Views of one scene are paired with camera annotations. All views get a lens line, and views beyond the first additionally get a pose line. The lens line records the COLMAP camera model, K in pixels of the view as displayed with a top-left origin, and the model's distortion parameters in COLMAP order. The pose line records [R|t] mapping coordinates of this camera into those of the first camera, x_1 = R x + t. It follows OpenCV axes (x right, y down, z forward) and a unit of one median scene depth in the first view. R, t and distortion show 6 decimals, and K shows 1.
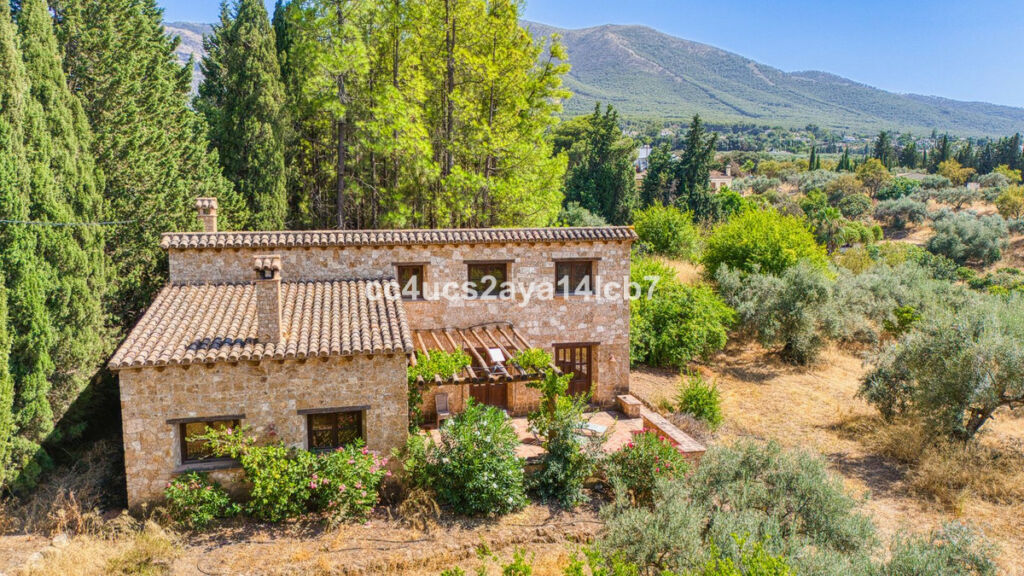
lens RADIAL K [[753.1, 0, 513.4], [0, 753.1, 285.1], [0, 0, 1]] dist [0.094557, -0.083391]
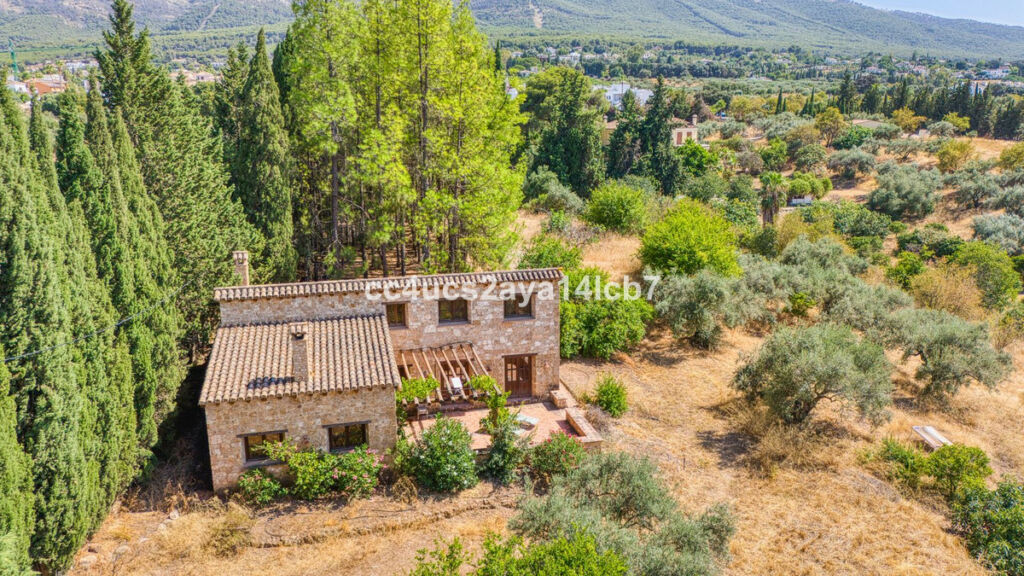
lens RADIAL K [[748.1, 0, 512.0], [0, 748.1, 288.0], [0, 0, 1]] dist [0.119792, -0.160575]
pose [[0.999738, -0.008125, 0.021418, 0.032470], [0.005846, 0.994521, 0.104376, -0.141598], [-0.022149, -0.104223, 0.994307, -0.251310]]
